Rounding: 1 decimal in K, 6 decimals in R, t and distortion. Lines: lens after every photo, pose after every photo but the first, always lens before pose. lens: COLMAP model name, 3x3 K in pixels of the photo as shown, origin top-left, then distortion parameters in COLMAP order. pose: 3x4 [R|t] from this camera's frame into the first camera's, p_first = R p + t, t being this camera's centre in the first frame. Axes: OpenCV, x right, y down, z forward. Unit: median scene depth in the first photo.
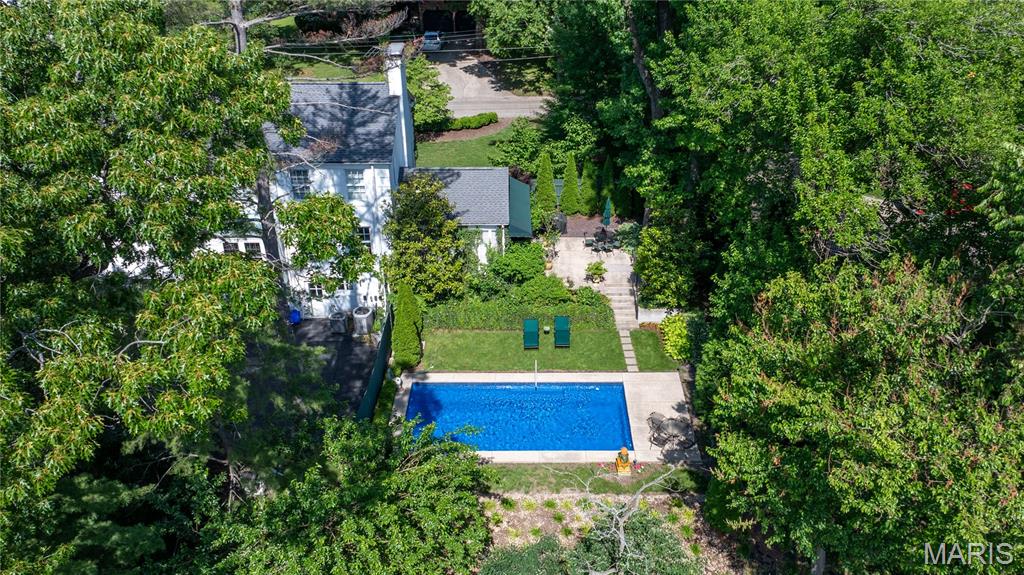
lens RADIAL K [[789.2, 0, 515.6], [0, 789.2, 317.6], [0, 0, 1]] dist [-0.002779, 0.000203]
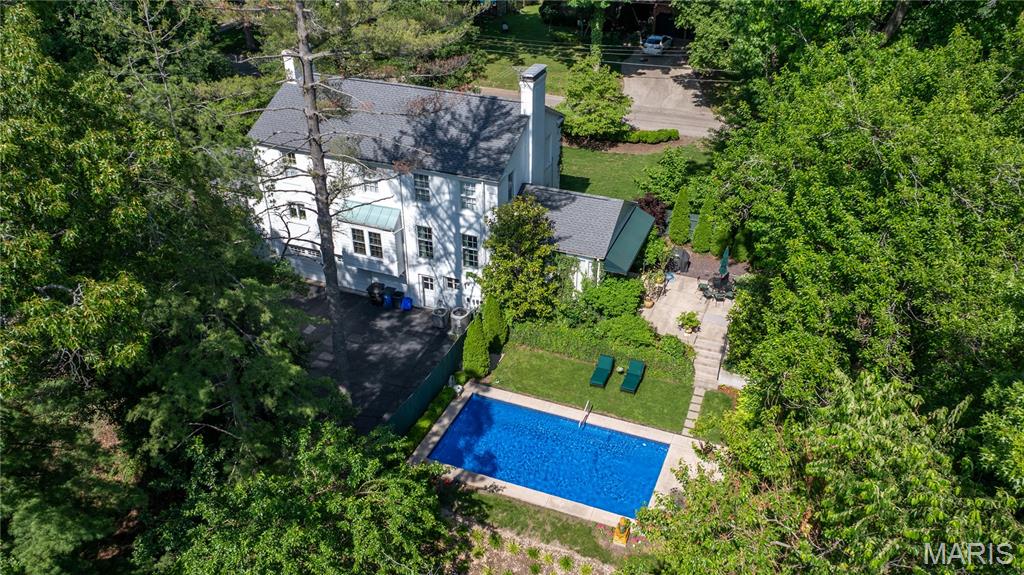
lens RADIAL K [[753.6, 0, 524.5], [0, 753.6, 313.8], [0, 0, 1]] dist [-0.010099, -0.001861]
pose [[0.934115, 0.206780, -0.290983, 0.185602], [-0.196184, 0.978379, 0.065469, -0.091041], [0.298229, -0.004070, 0.954486, 0.058990]]
